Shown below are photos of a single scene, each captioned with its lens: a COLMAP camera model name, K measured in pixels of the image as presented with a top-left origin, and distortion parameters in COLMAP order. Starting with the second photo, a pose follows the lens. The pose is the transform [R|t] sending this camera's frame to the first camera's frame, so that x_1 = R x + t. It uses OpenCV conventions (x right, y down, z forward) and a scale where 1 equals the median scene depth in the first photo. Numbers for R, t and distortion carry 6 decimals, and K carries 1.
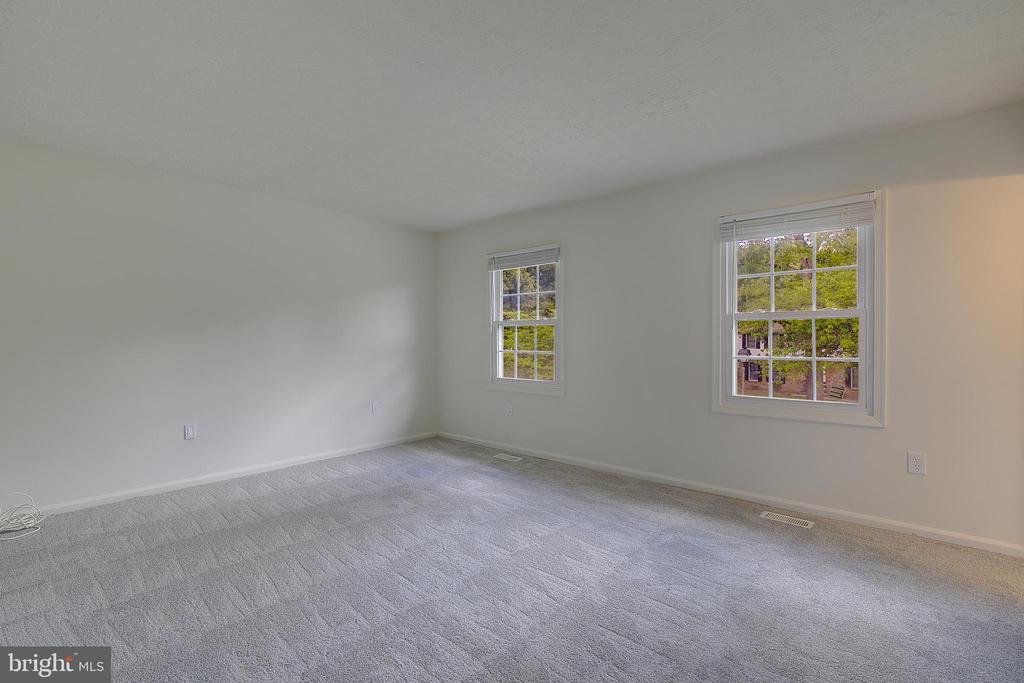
lens RADIAL K [[470.7, 0, 505.5], [0, 470.7, 343.5], [0, 0, 1]] dist [0.002213, 0.000529]
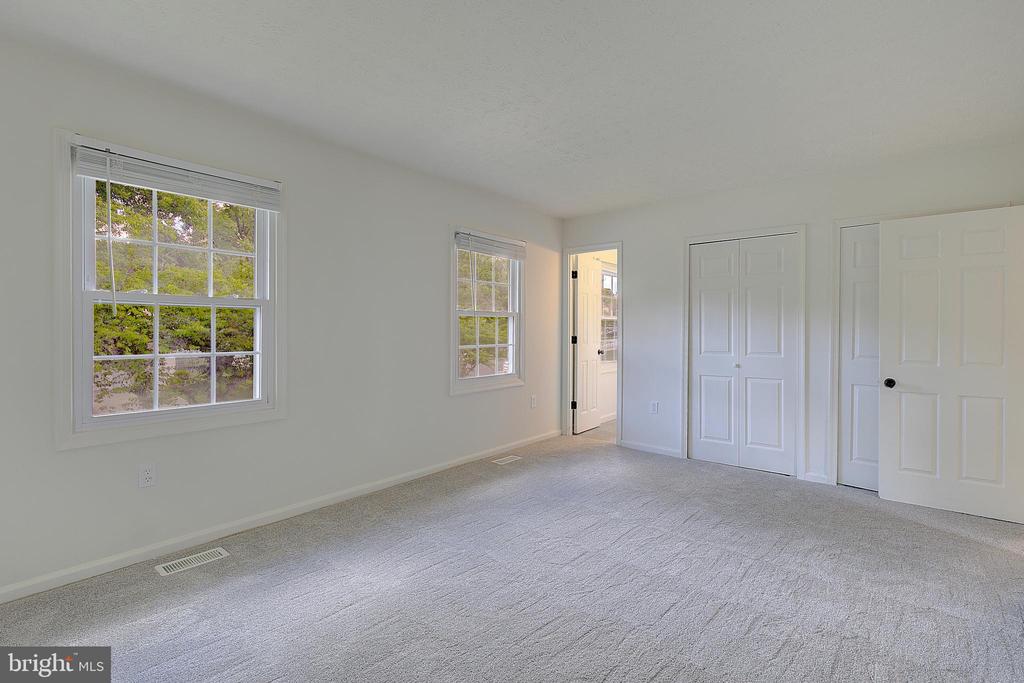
lens RADIAL K [[470.7, 0, 512.7], [0, 470.7, 333.5], [0, 0, 1]] dist [0.002213, 0.000529]
pose [[-0.035670, 0.000203, 0.999364, -0.549589], [0.013616, 0.999907, 0.000283, -0.002712], [-0.999271, 0.013618, -0.035670, 0.698455]]
